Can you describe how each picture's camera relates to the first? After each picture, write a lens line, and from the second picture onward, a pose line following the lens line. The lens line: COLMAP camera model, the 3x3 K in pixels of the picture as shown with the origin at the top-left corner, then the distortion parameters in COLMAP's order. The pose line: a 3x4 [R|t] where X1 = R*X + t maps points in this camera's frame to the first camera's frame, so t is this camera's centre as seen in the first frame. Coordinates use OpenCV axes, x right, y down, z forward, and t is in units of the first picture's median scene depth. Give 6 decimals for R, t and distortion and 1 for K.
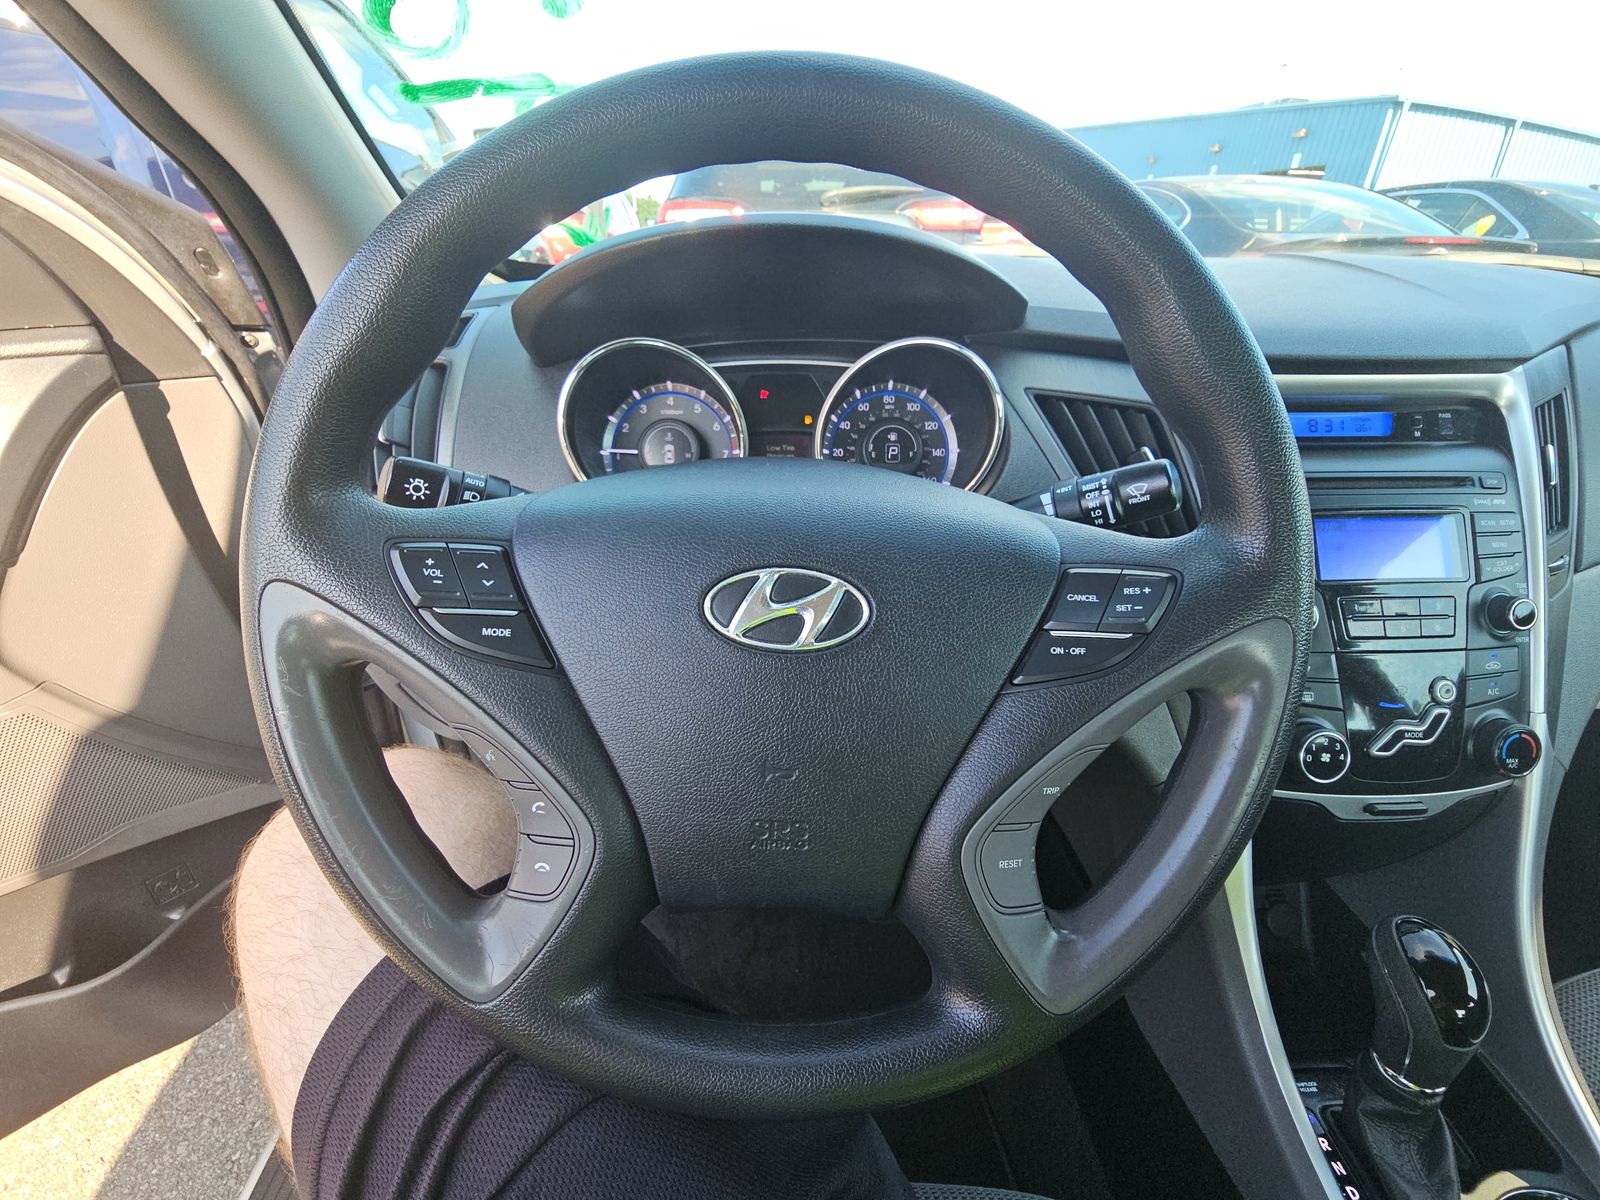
lens RADIAL K [[642.5, 0, 796.5], [0, 642.5, 605.7], [0, 0, 1]] dist [-0.009806, -0.005444]
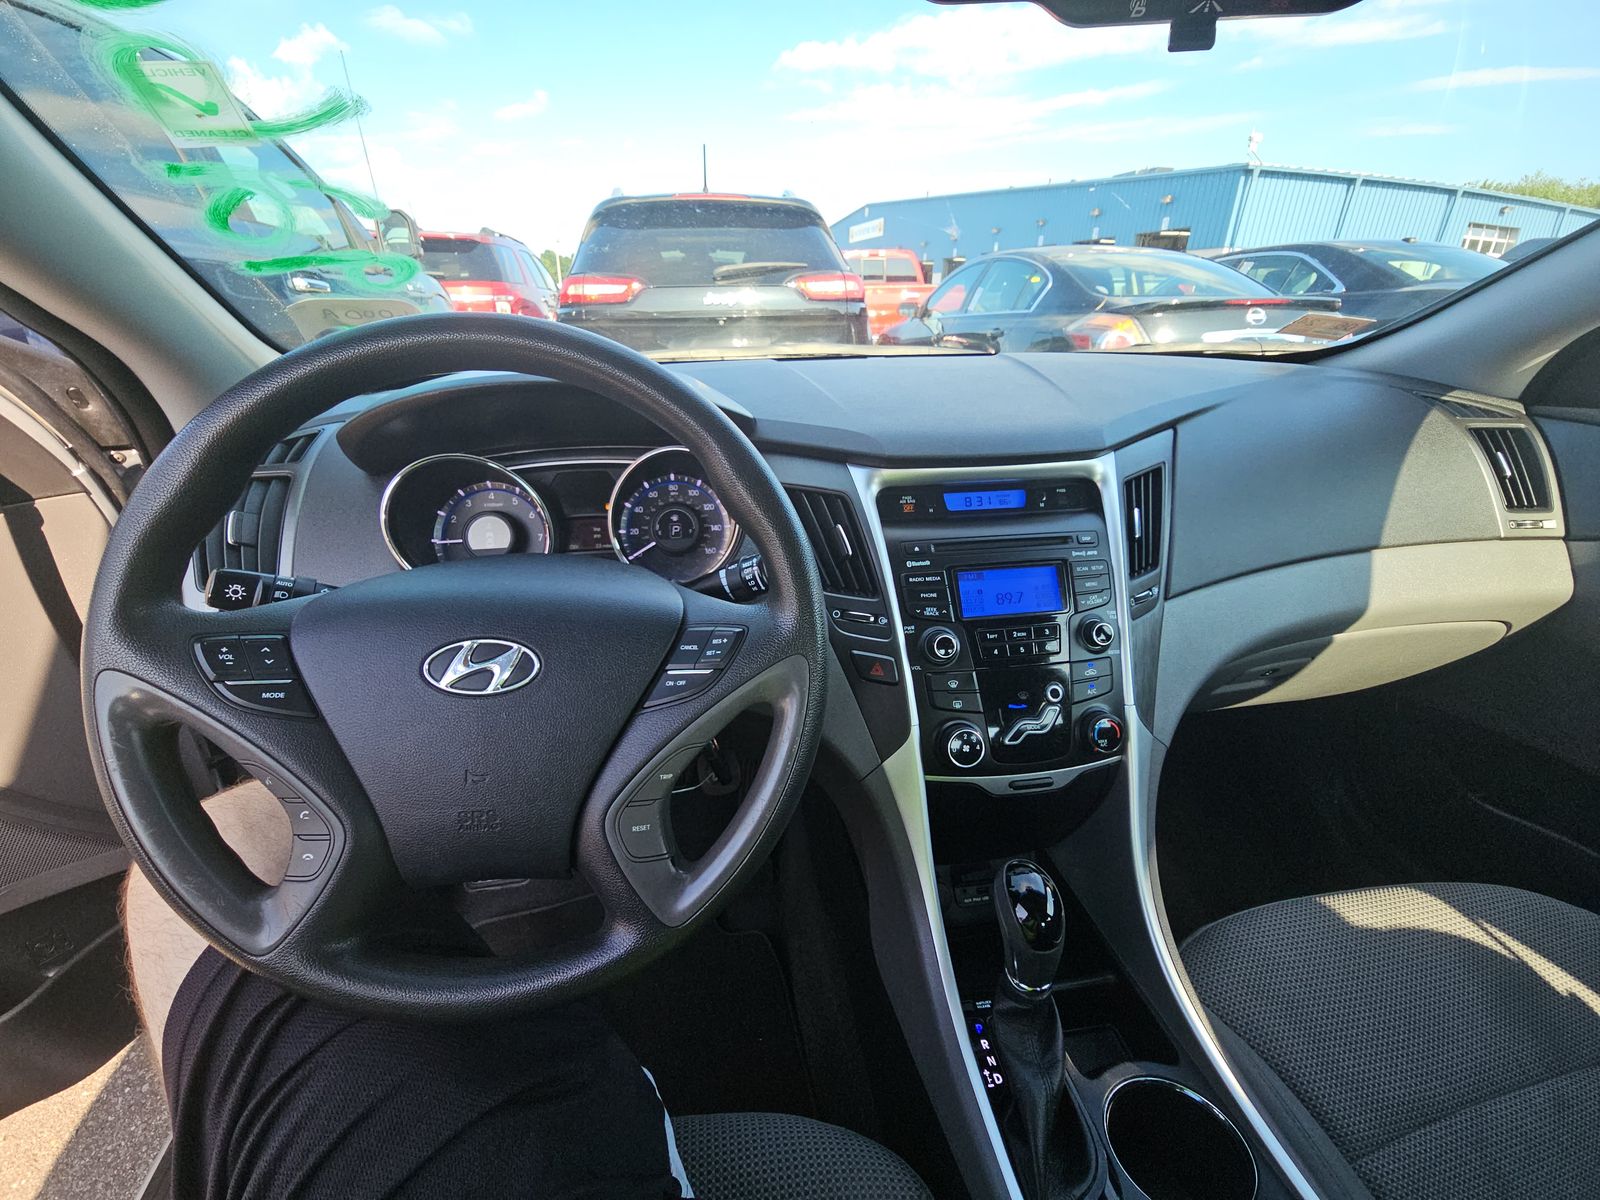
lens RADIAL K [[640.6, 0, 800.0], [0, 640.6, 600.0], [0, 0, 1]] dist [0.001129, -0.008992]
pose [[0.994334, -0.052072, 0.092674, 0.326138], [0.058705, 0.995794, -0.070347, -0.001081], [-0.088621, 0.075389, 0.993208, -0.307913]]
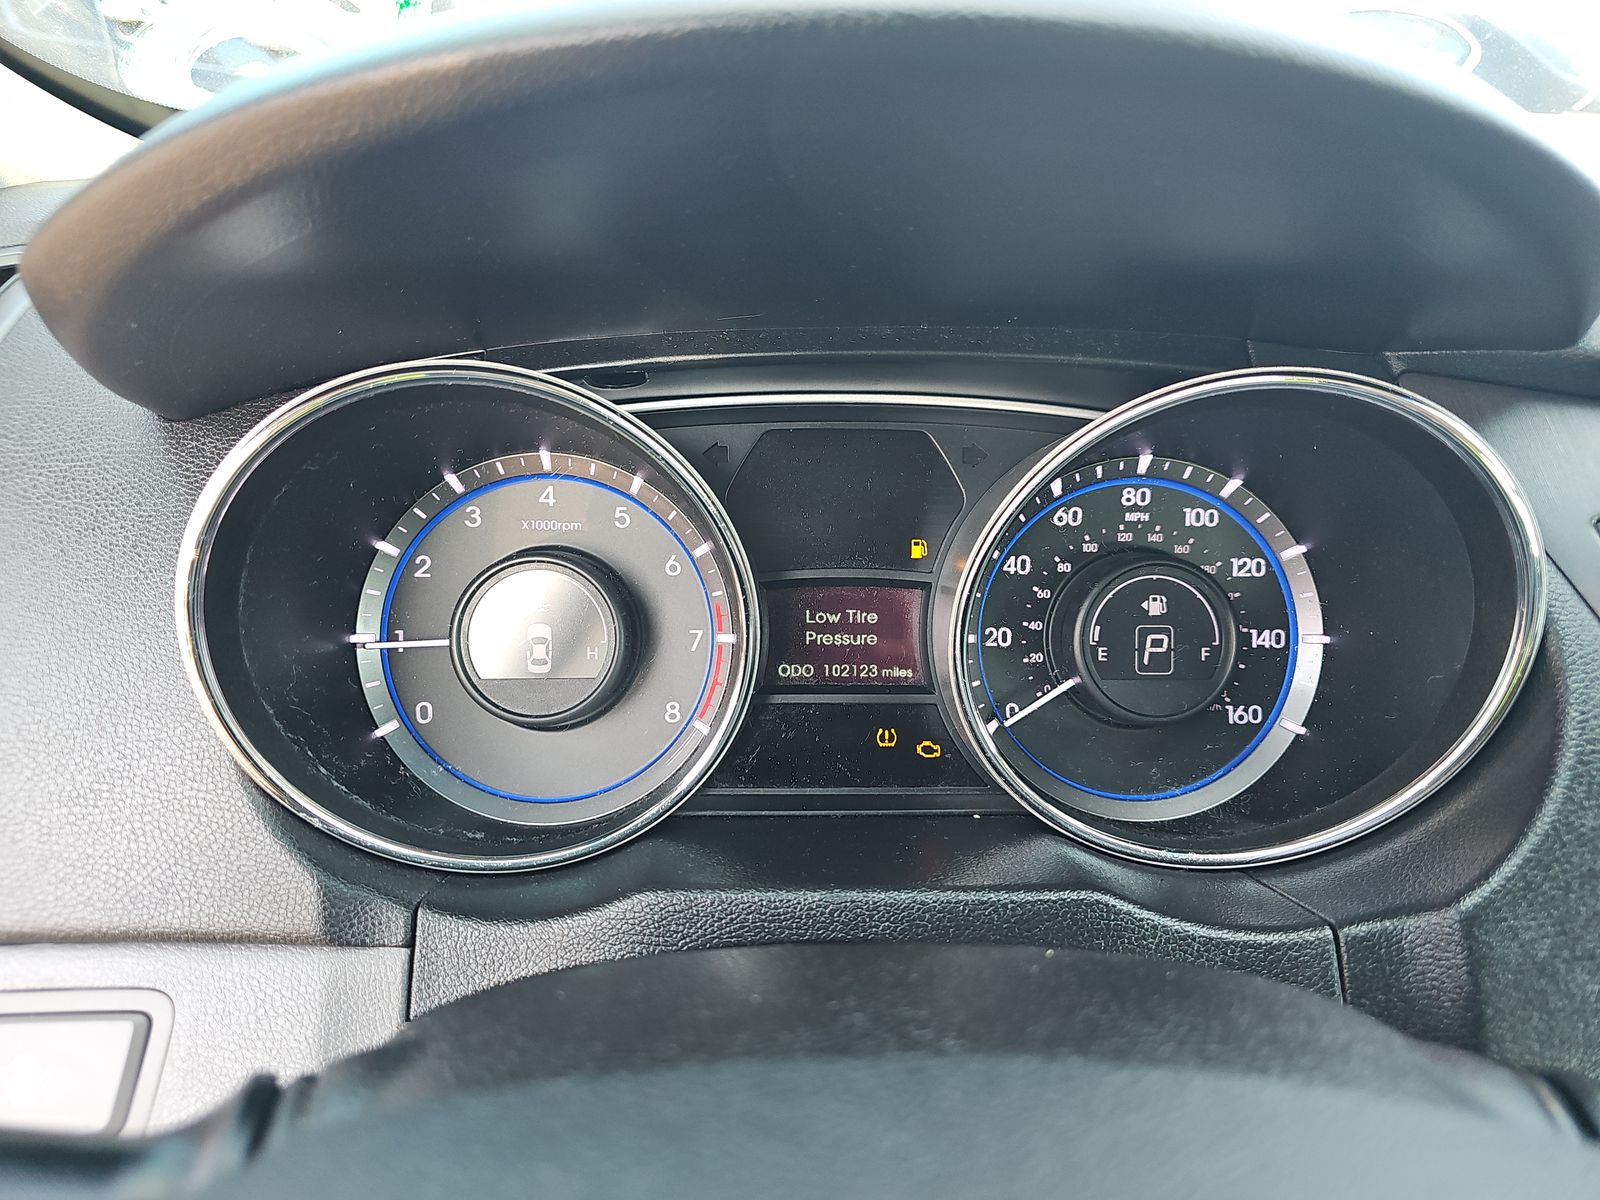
lens RADIAL K [[1062.4, 0, 800.0], [0, 1062.4, 600.0], [0, 0, 1]] dist [-0.000549, -0.001591]
pose [[0.999879, 0.013123, 0.008329, -0.068900], [-0.012475, 0.997208, -0.073620, -0.266224], [-0.009272, 0.073507, 0.997252, 0.484922]]
